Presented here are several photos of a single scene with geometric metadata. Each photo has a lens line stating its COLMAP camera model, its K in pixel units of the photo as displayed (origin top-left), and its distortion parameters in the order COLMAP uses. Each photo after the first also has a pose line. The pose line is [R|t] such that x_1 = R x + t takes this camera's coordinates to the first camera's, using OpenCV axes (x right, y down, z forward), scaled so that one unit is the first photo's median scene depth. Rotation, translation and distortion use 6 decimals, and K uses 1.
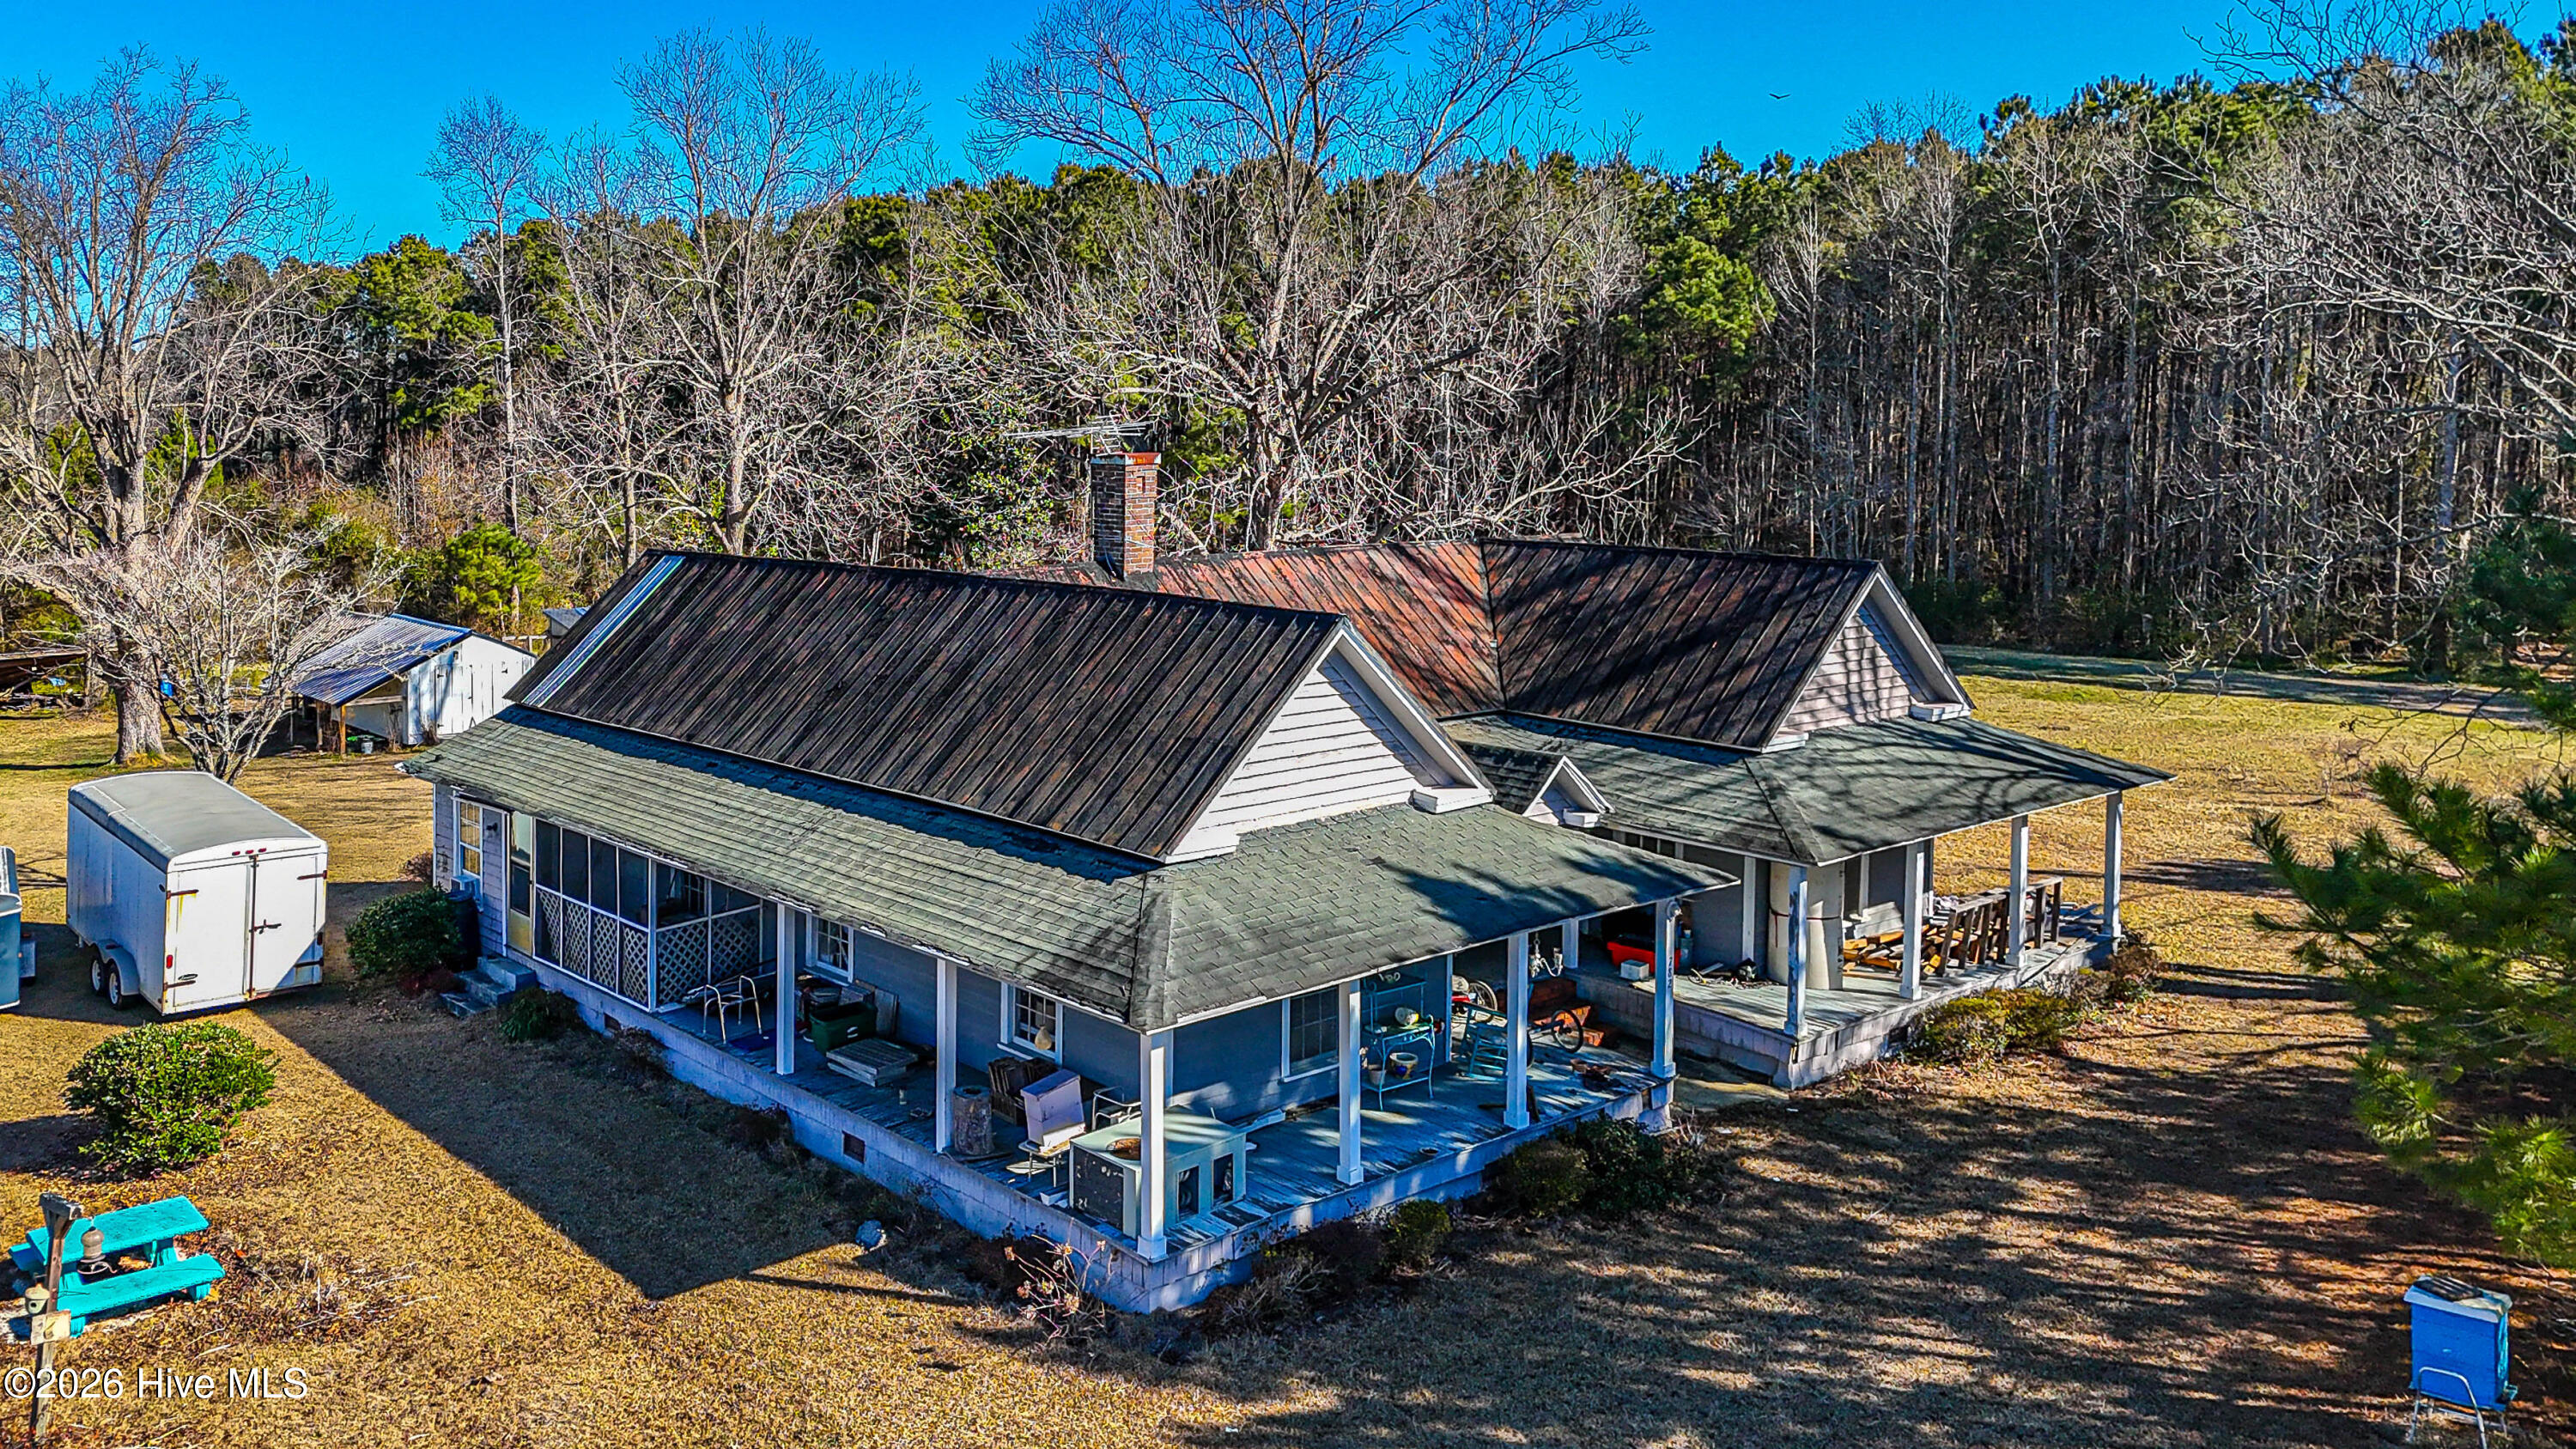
lens RADIAL K [[2035.4, 0, 969.4], [0, 2035.4, 525.2], [0, 0, 1]] dist [0.069054, -0.027058]
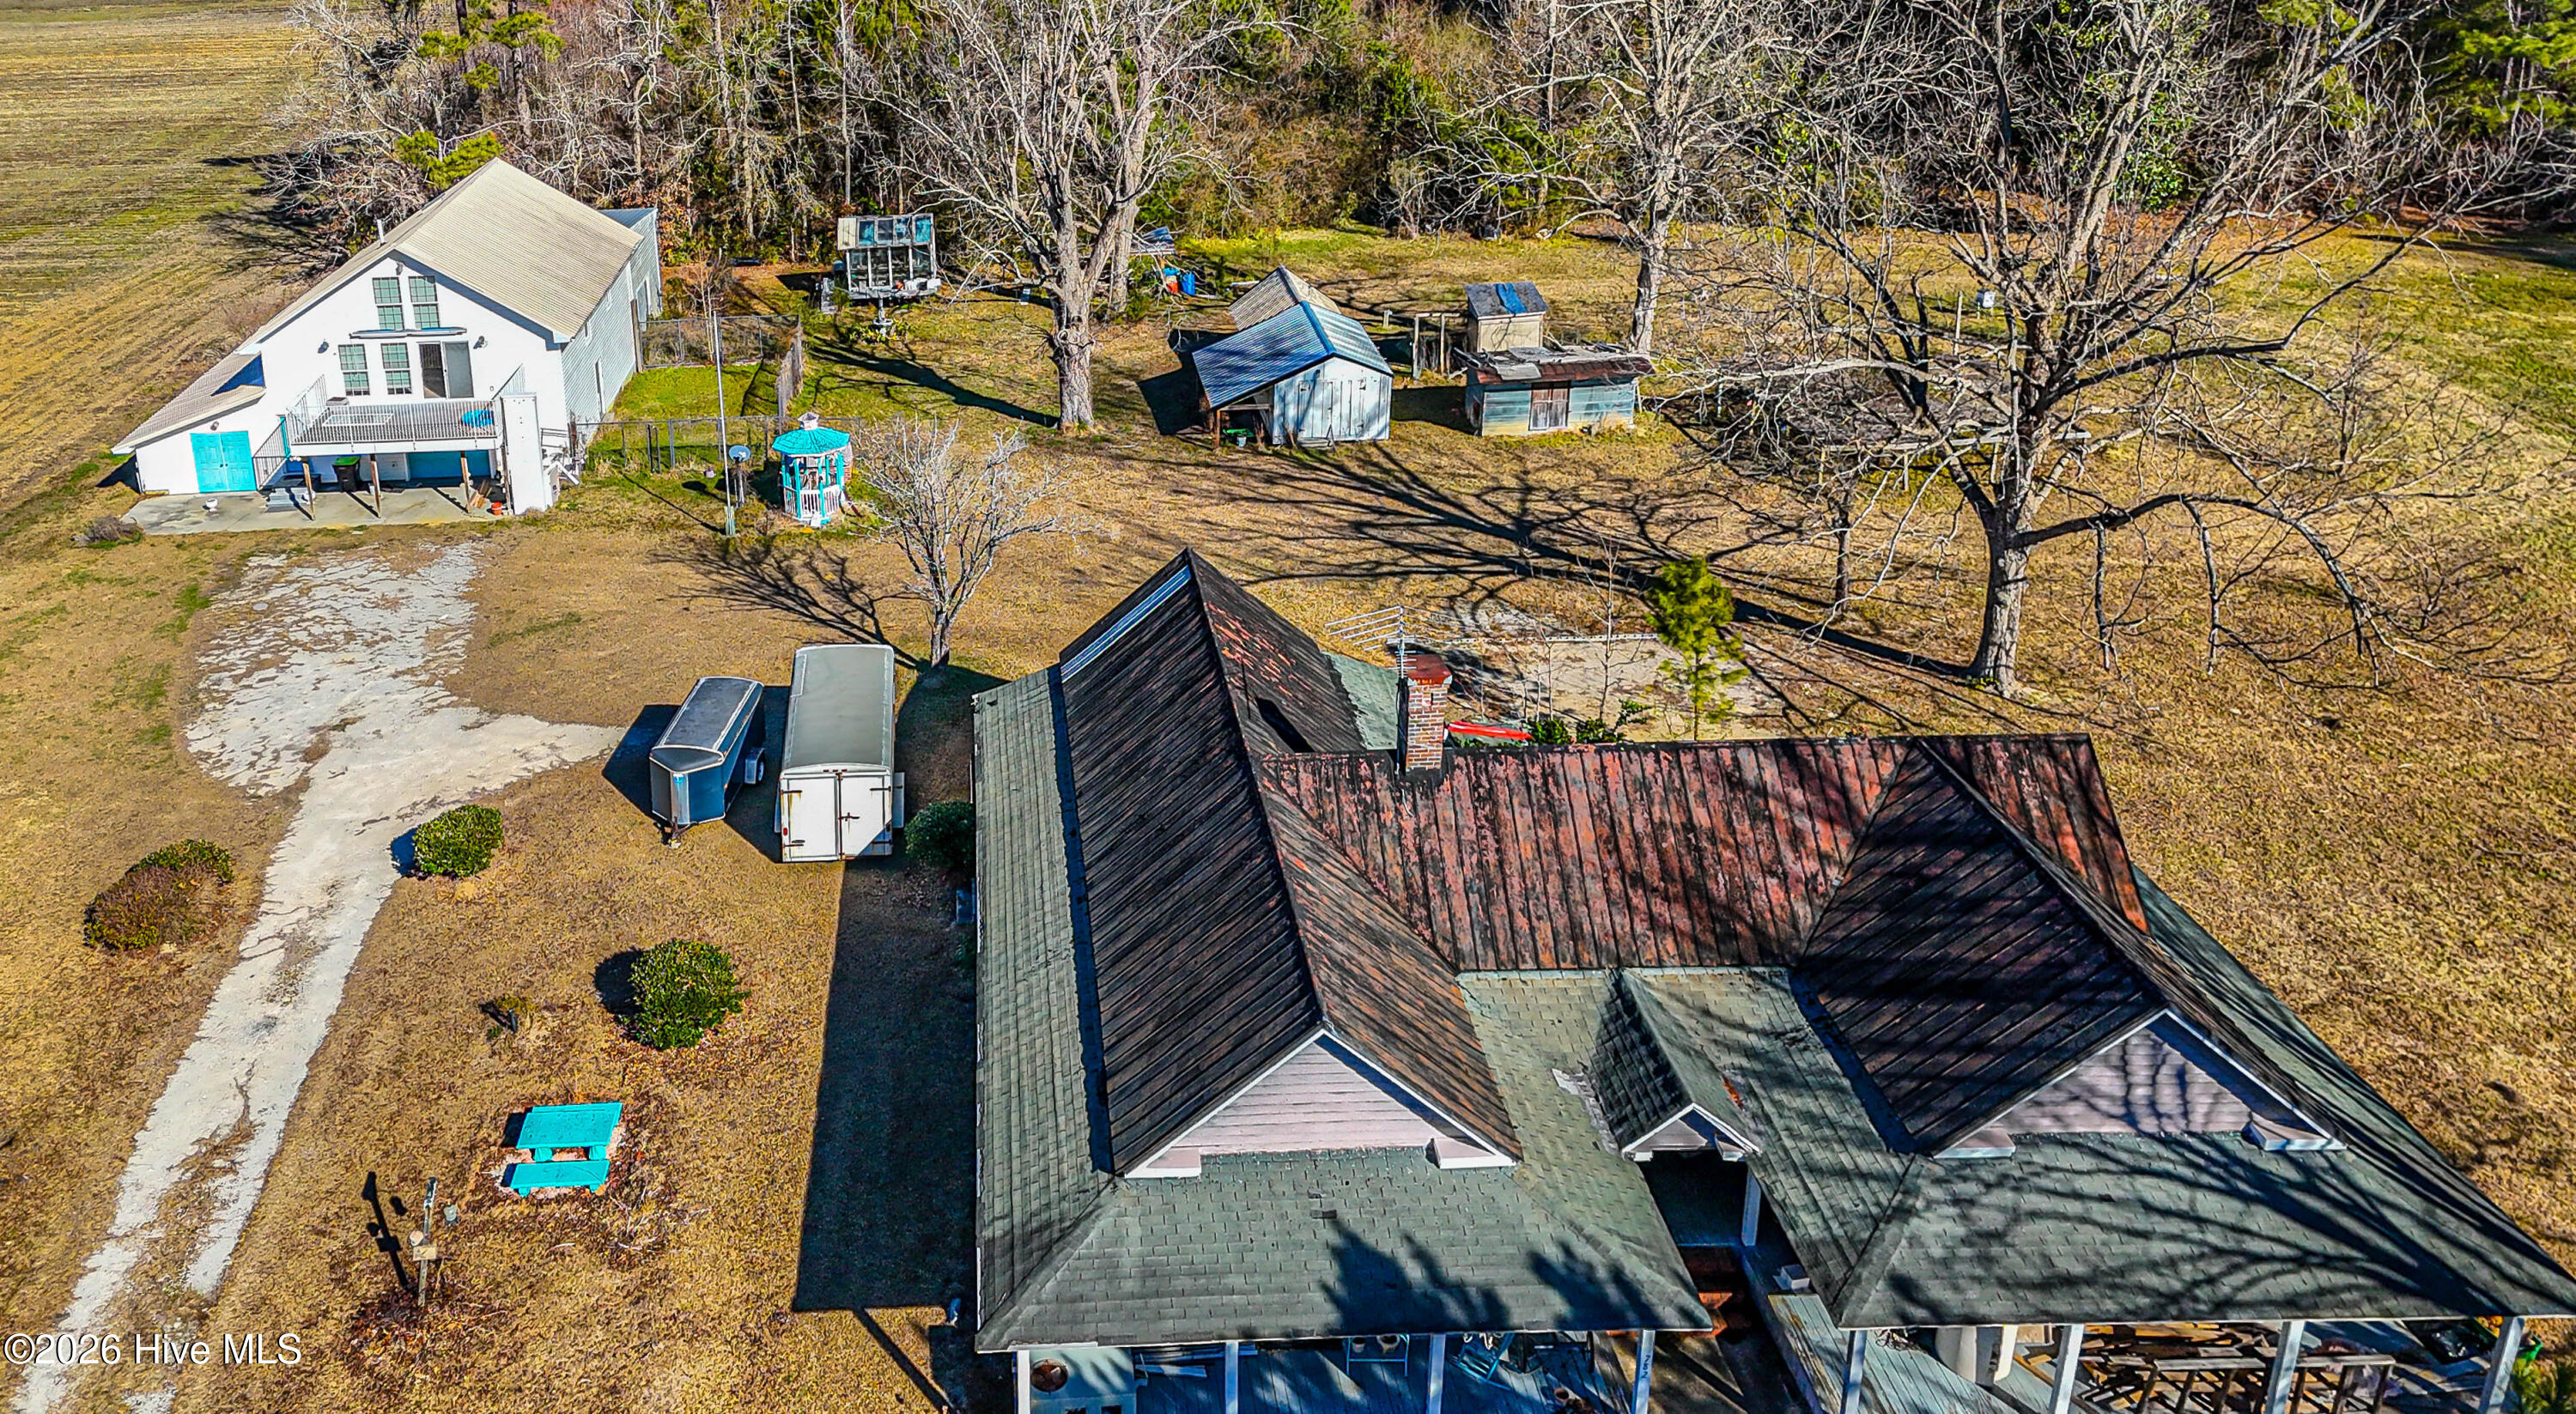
lens RADIAL K [[1937.5, 0, 961.4], [0, 1937.5, 453.2], [0, 0, 1]] dist [0.072132, -0.046135]
pose [[0.799293, 0.179161, -0.573613, 0.543423], [0.005900, 0.952138, 0.305610, -0.552129], [0.600912, -0.247657, 0.759981, 0.089776]]
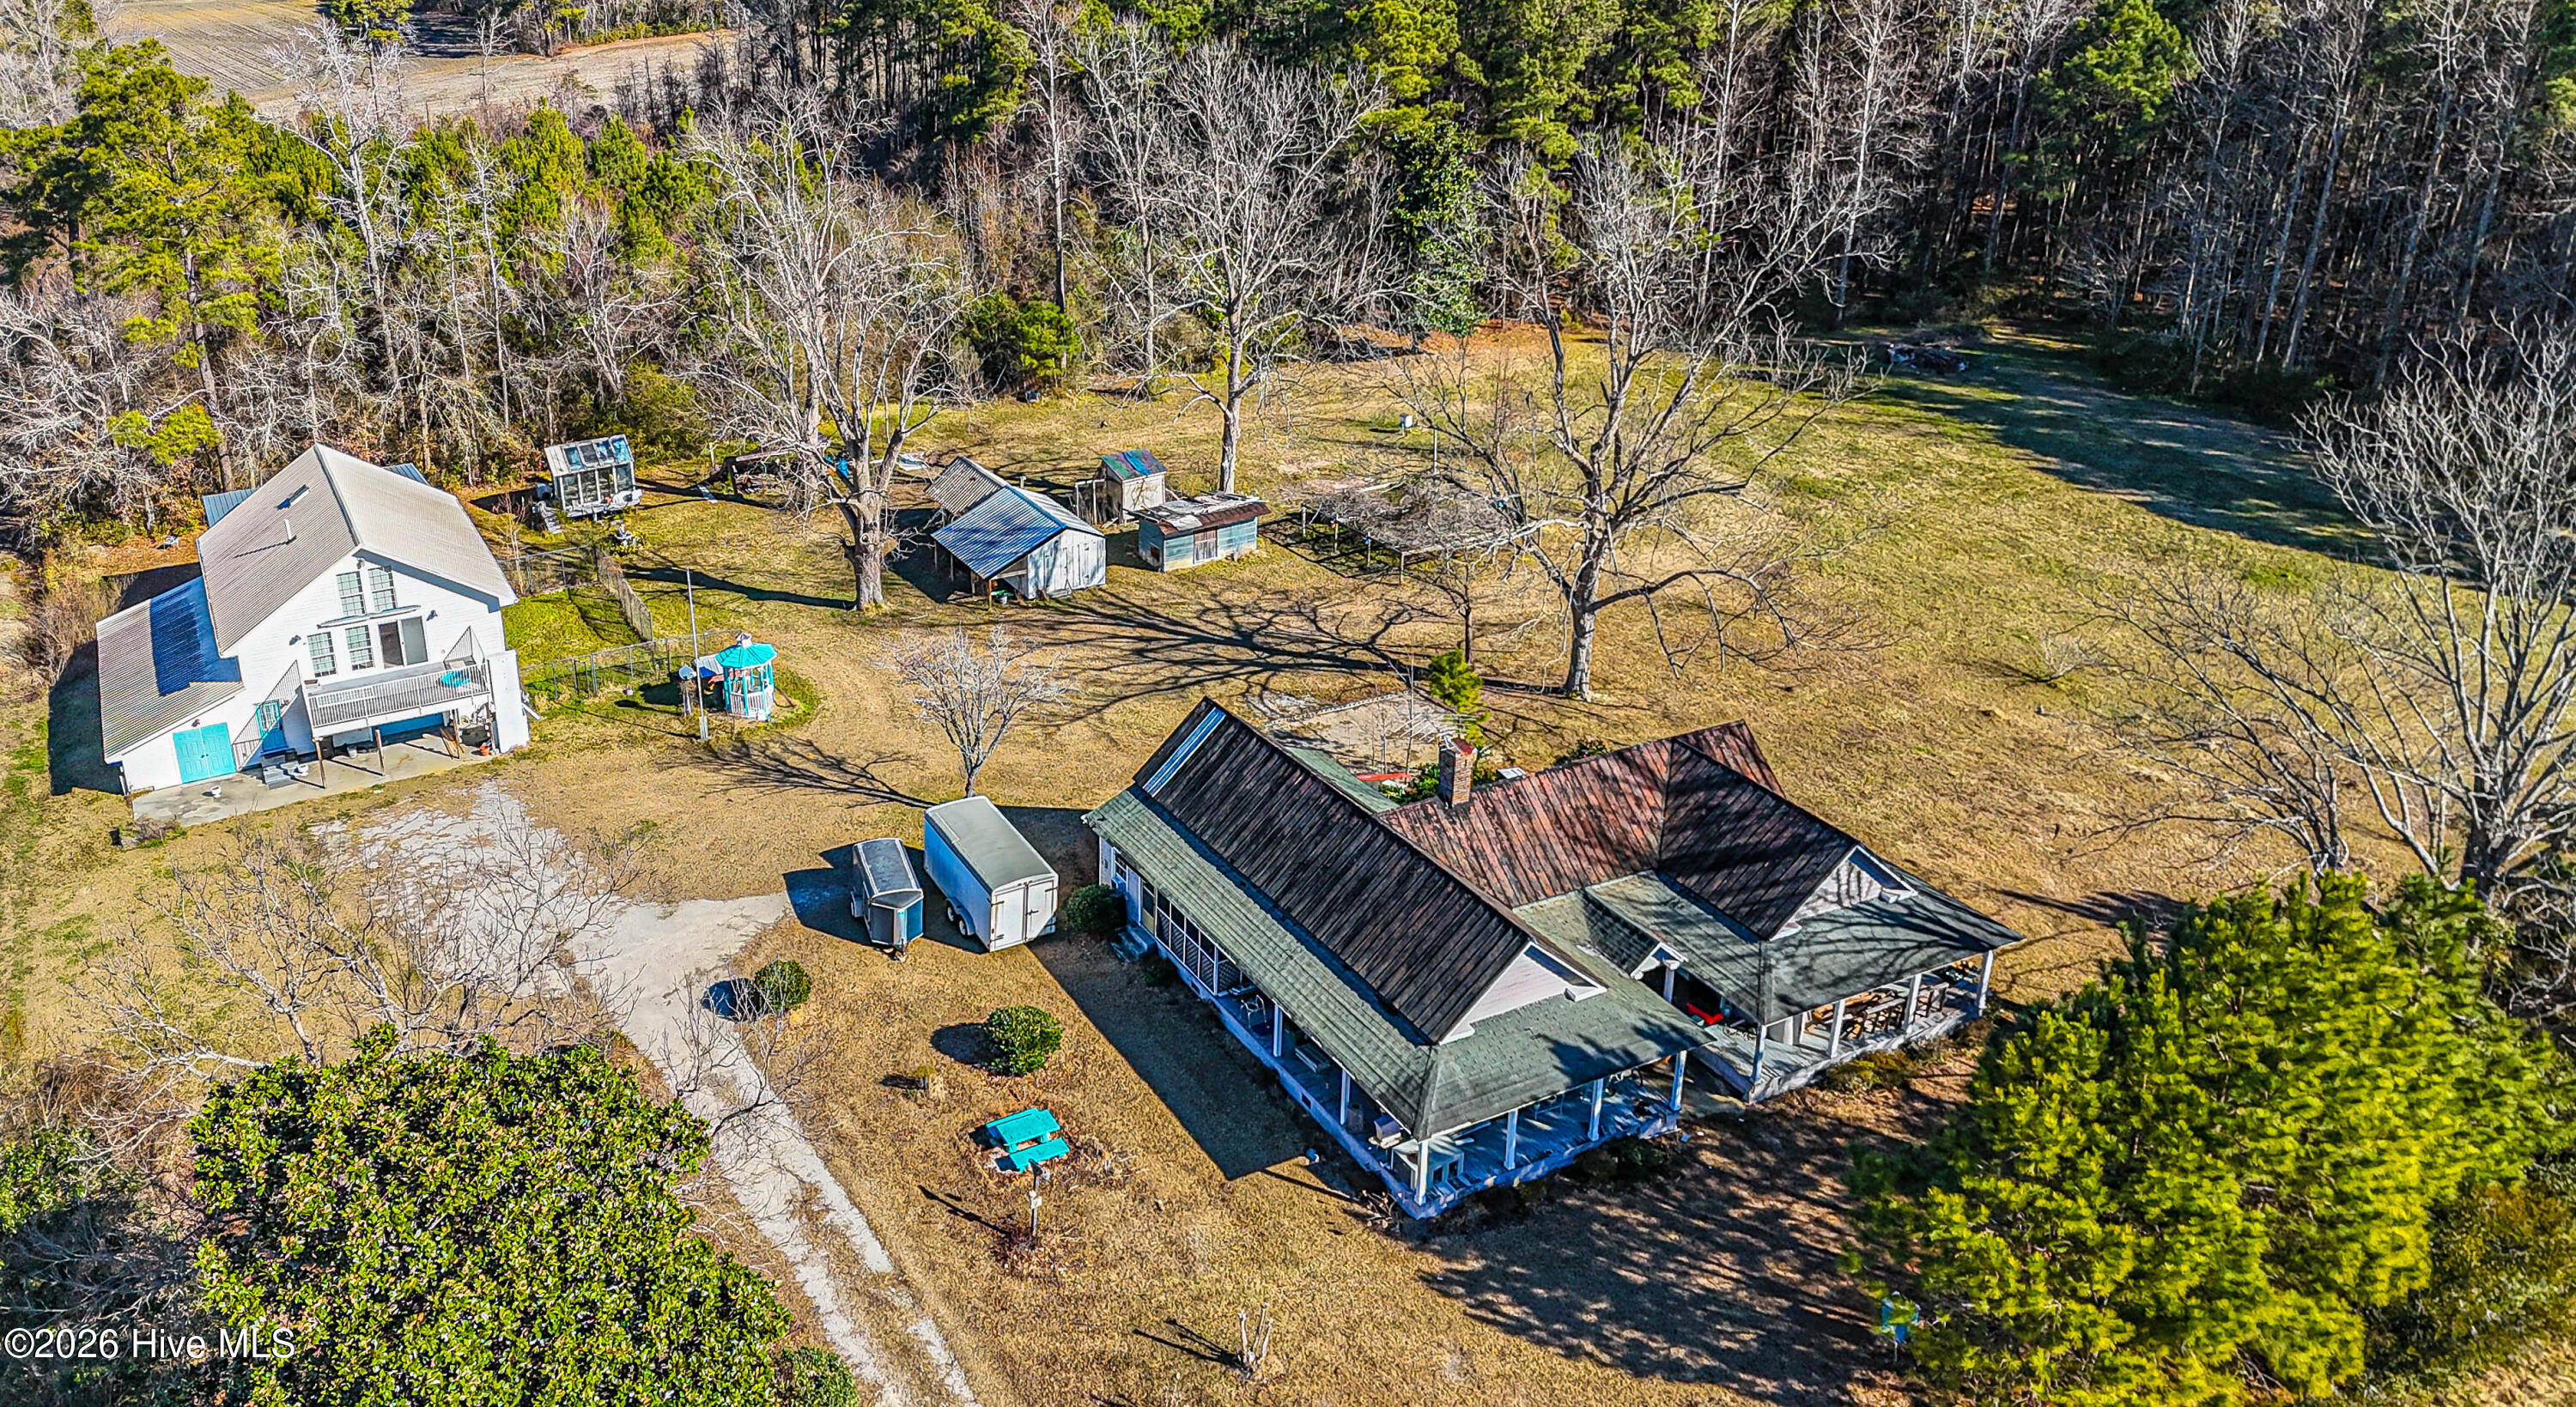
lens RADIAL K [[1956.4, 0, 966.0], [0, 1956.4, 564.2], [0, 0, 1]] dist [0.079193, -0.063291]
pose [[0.973713, 0.054658, -0.221121, 0.029839], [0.019712, 0.946919, 0.320867, -0.959829], [0.226922, -0.316791, 0.920951, -0.931539]]
